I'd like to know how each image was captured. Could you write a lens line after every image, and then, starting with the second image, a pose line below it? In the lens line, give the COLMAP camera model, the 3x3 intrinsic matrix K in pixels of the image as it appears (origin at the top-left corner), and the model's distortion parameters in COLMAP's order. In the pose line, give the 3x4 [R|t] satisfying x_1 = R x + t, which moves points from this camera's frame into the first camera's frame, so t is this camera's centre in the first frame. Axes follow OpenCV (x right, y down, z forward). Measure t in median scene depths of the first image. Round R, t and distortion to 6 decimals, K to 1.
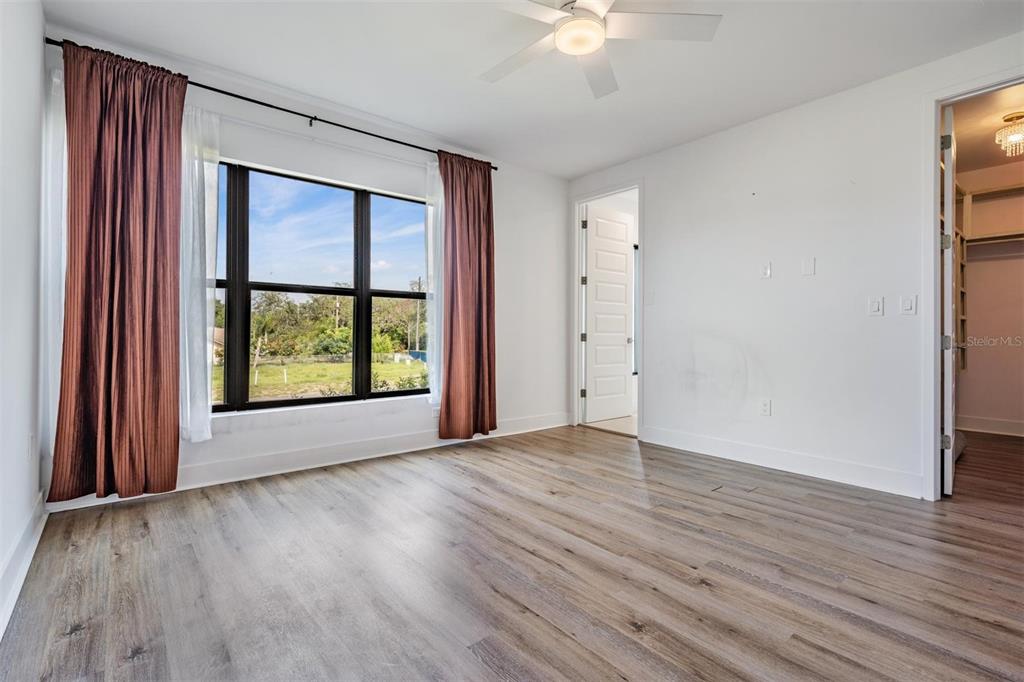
lens RADIAL K [[458.0, 0, 507.2], [0, 458.0, 328.9], [0, 0, 1]] dist [0.001586, -0.000171]
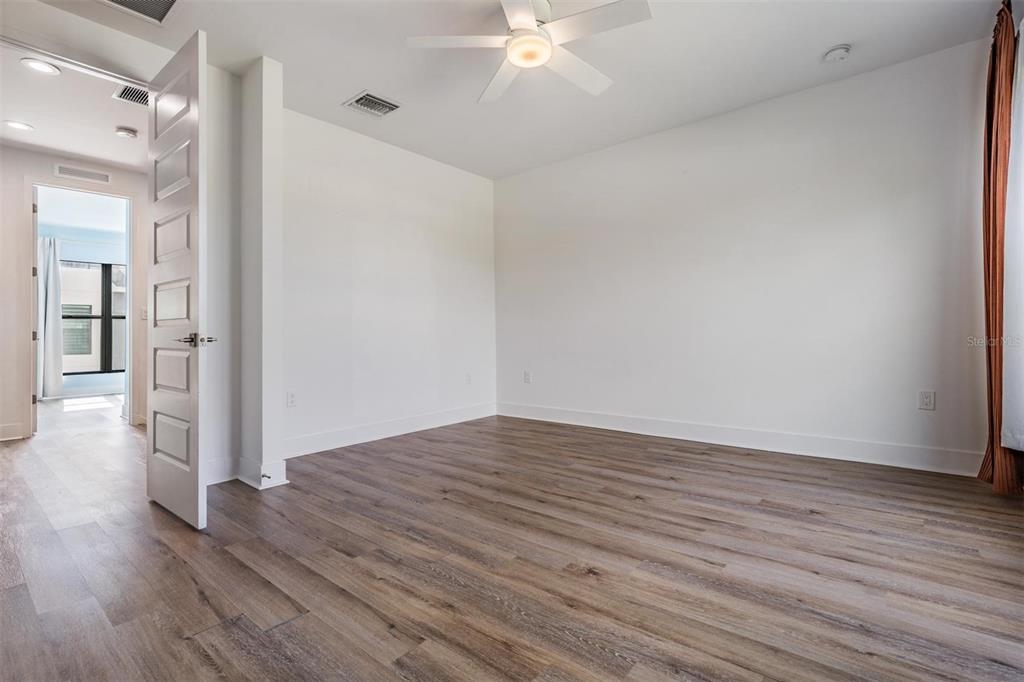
lens RADIAL K [[458.0, 0, 507.2], [0, 458.0, 328.9], [0, 0, 1]] dist [0.001586, -0.000171]
pose [[-0.982786, 0.009270, -0.184512, 0.383190], [0.012719, 0.999766, -0.017520, 0.050508], [0.184307, -0.019565, -0.982674, 1.892483]]
